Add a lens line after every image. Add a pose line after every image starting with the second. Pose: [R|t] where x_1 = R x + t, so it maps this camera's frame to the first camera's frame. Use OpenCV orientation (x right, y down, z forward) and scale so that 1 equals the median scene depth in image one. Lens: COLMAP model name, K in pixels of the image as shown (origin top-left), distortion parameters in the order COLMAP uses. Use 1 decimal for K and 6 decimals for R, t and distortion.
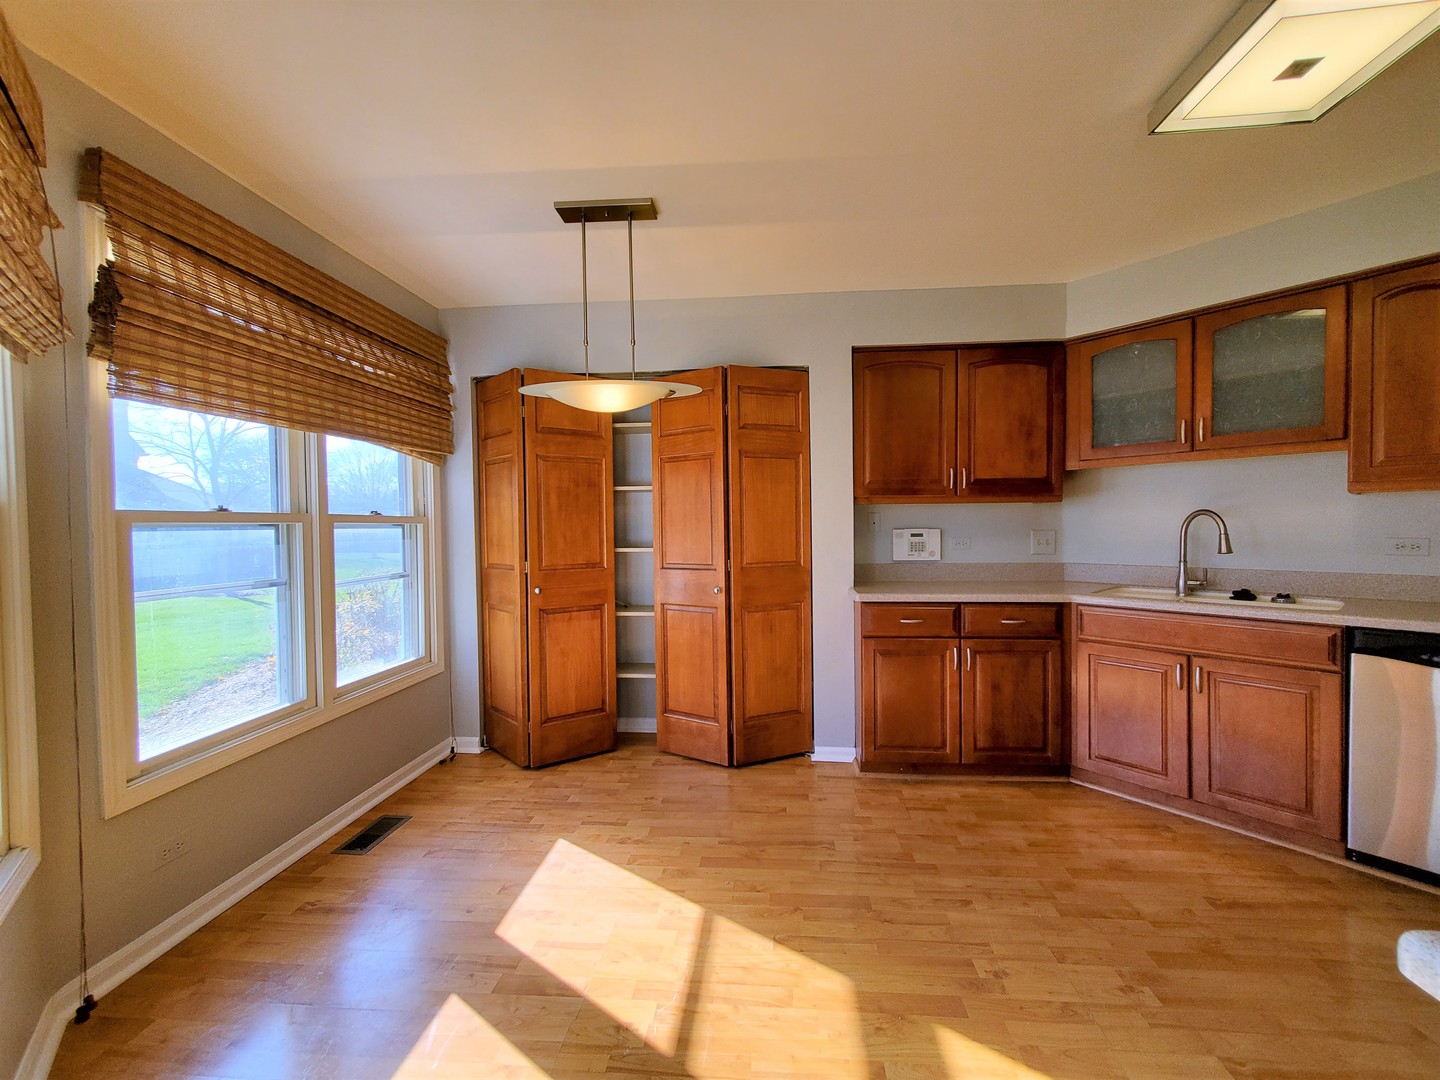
lens RADIAL K [[573.5, 0, 741.9], [0, 573.5, 534.0], [0, 0, 1]] dist [0.002995, -0.000636]
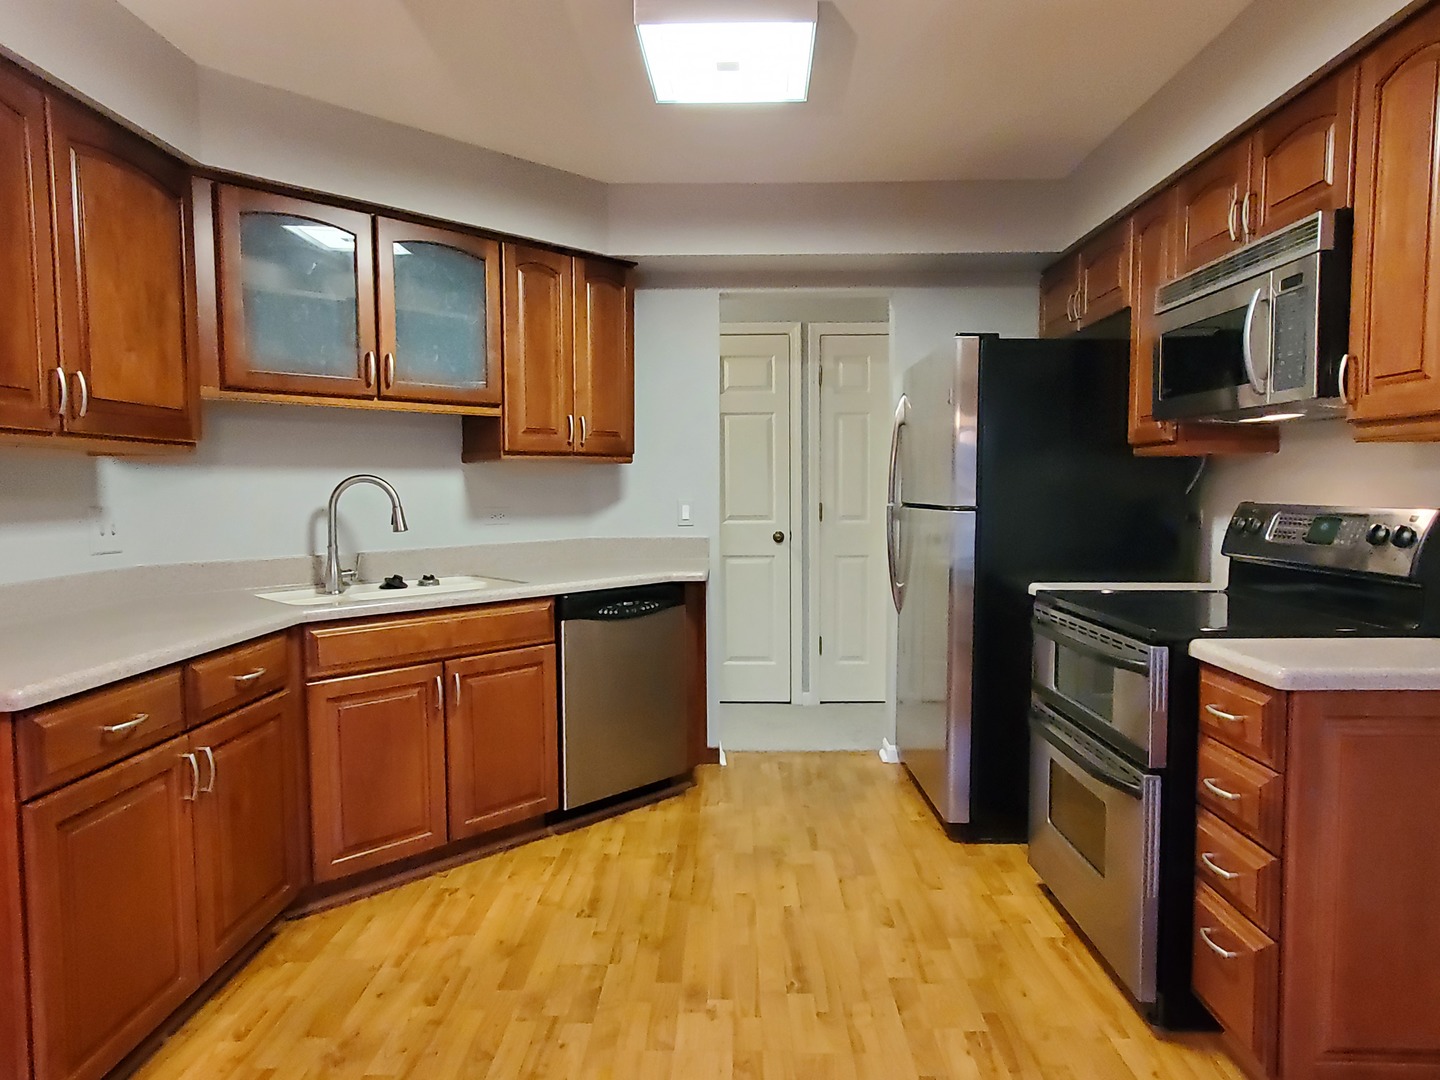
lens RADIAL K [[895.7, 0, 718.2], [0, 895.7, 538.5], [0, 0, 1]] dist [0.019100, -0.003877]
pose [[-0.045407, -0.054696, 0.997470, -0.446916], [0.023313, 0.998170, 0.055795, -0.017071], [-0.998696, 0.025788, -0.044049, 0.673103]]
